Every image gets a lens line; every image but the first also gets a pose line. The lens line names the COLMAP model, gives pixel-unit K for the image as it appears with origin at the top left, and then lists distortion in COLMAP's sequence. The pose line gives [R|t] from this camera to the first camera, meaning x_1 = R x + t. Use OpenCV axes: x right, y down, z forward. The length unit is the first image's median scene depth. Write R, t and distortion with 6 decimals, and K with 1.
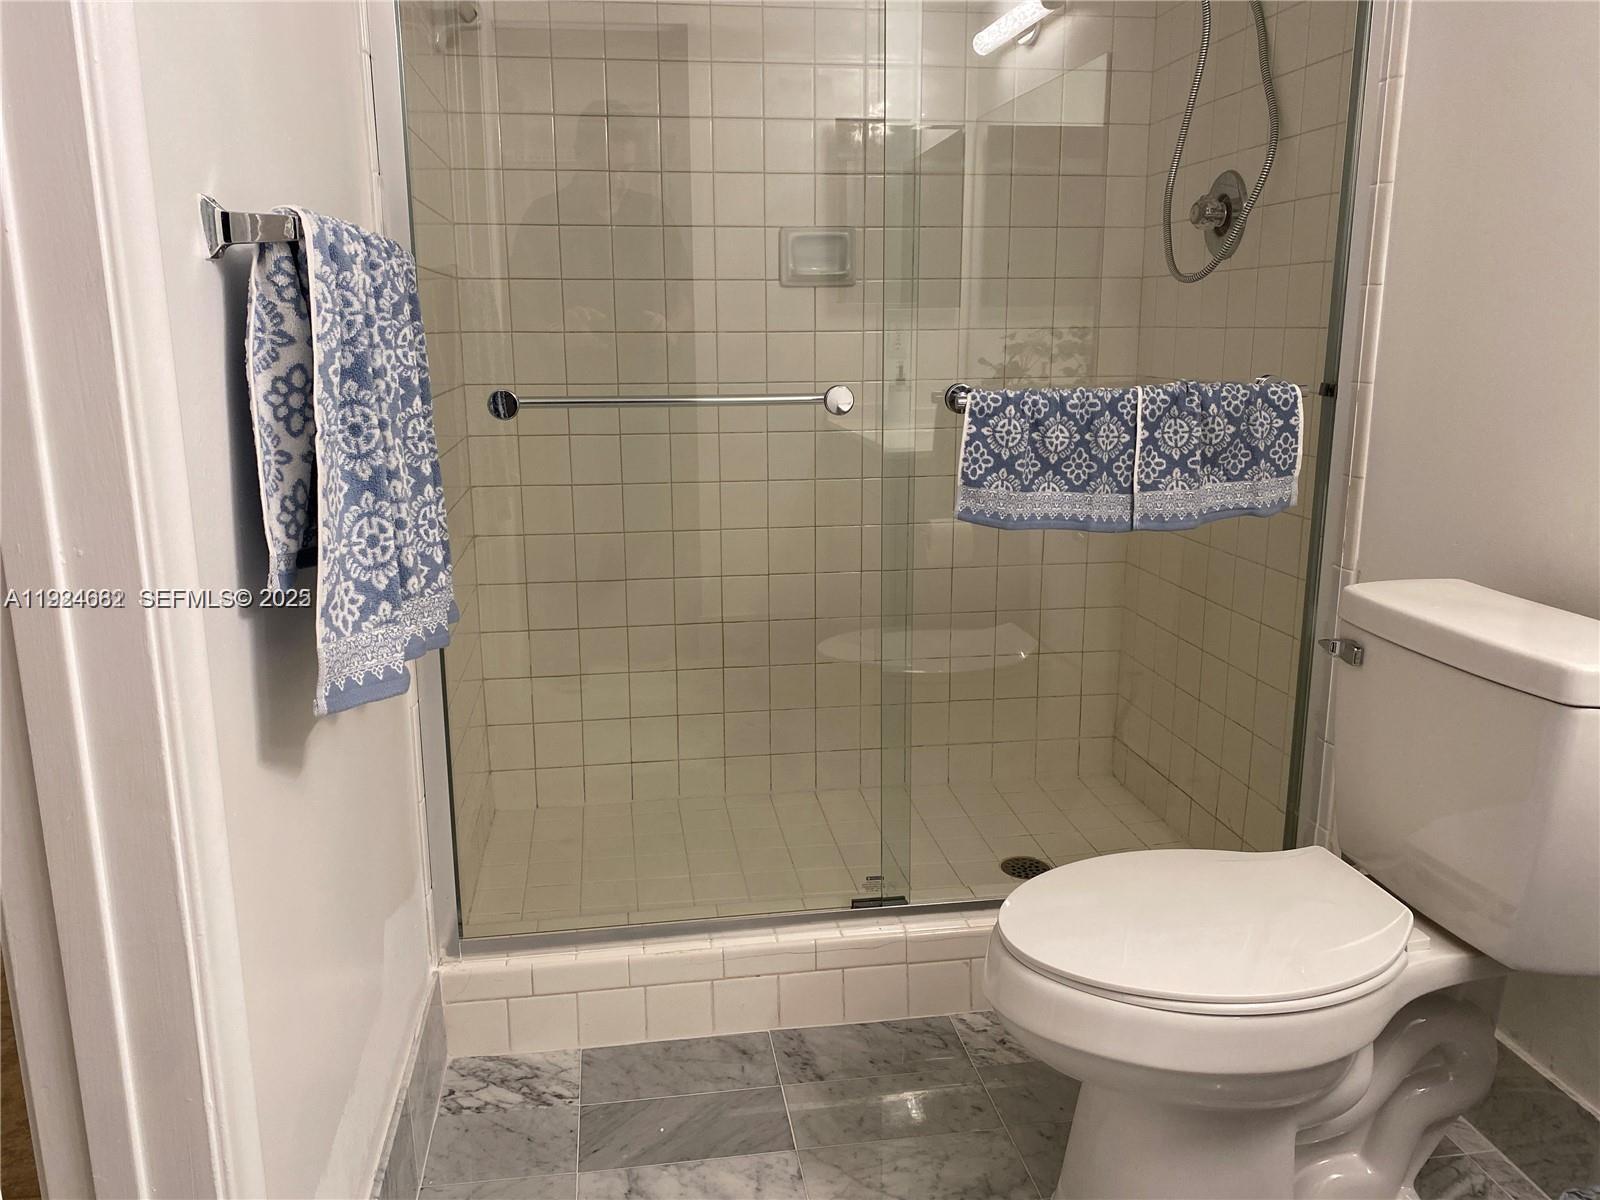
lens RADIAL K [[1253.9, 0, 800.0], [0, 1253.9, 600.0], [0, 0, 1]] dist [-0.004508, -0.006917]
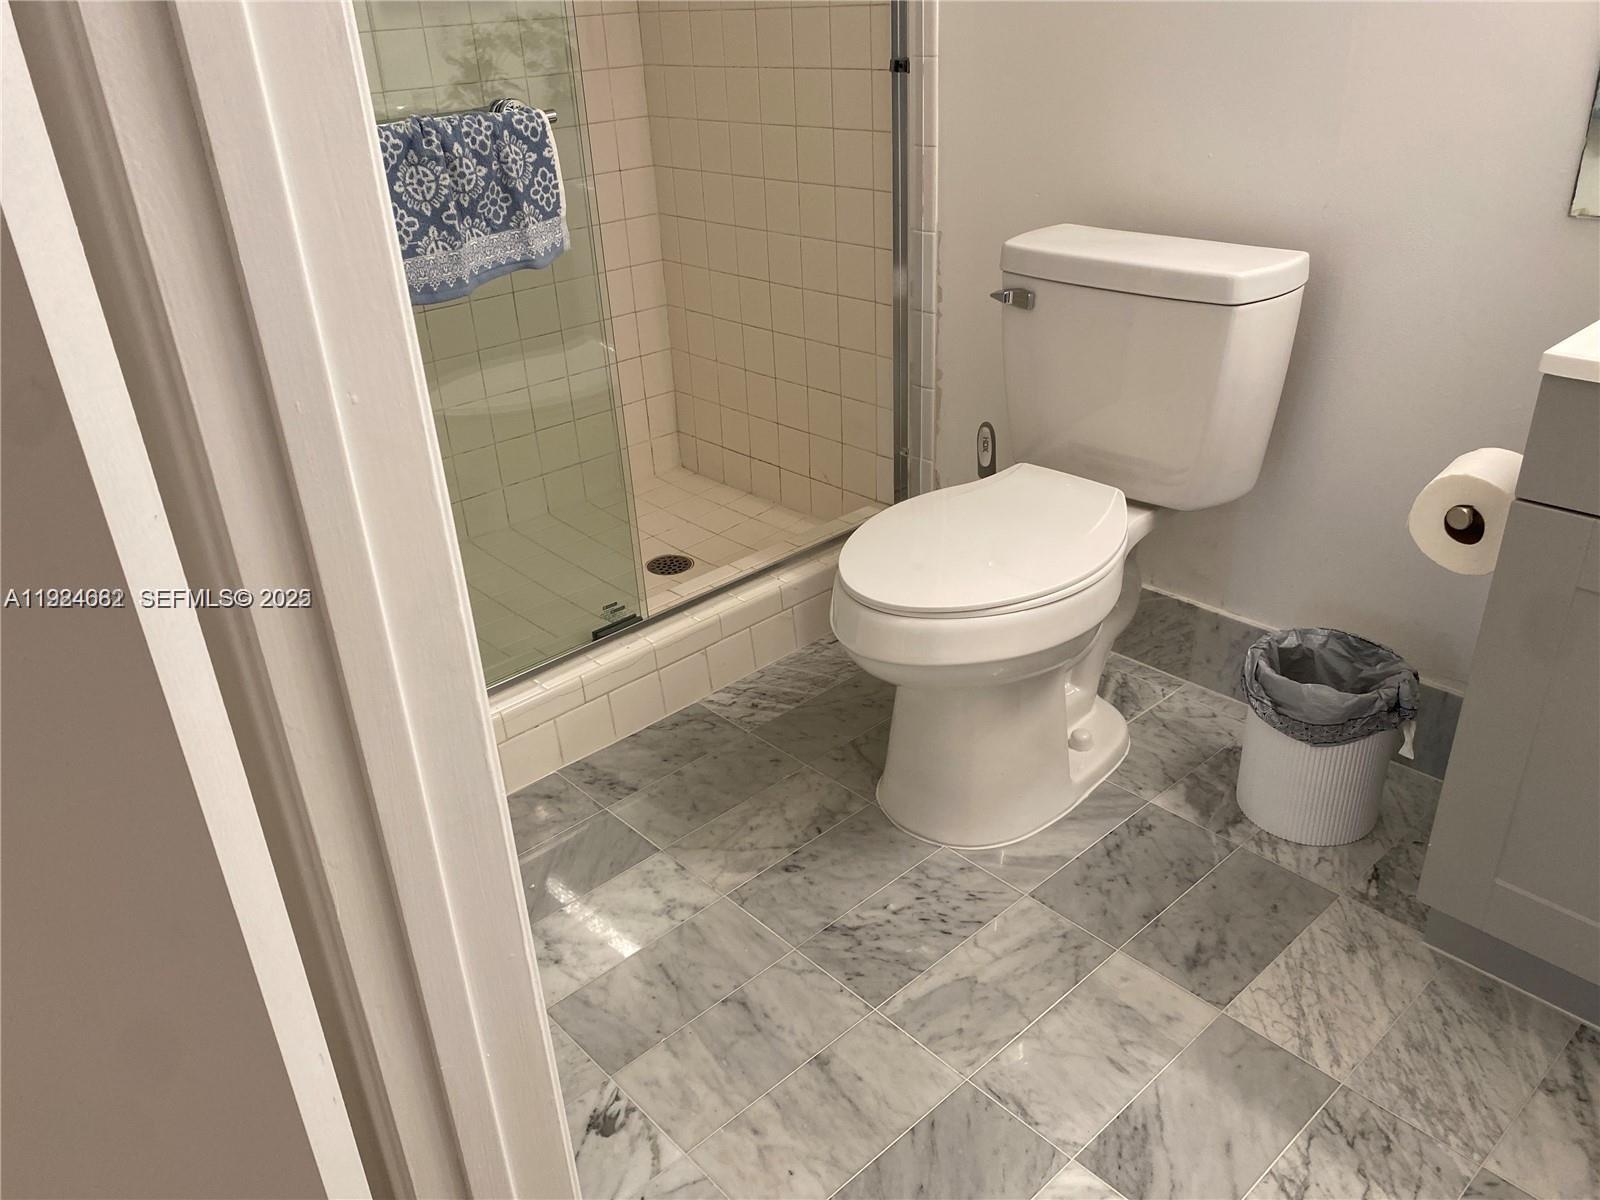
lens RADIAL K [[1225.8, 0, 795.8], [0, 1225.8, 617.2], [0, 0, 1]] dist [-0.000972, 0.001668]
pose [[0.830491, -0.295273, 0.472334, -0.359190], [0.170919, 0.942122, 0.288432, -0.042876], [-0.530162, -0.158810, 0.832891, 0.079644]]
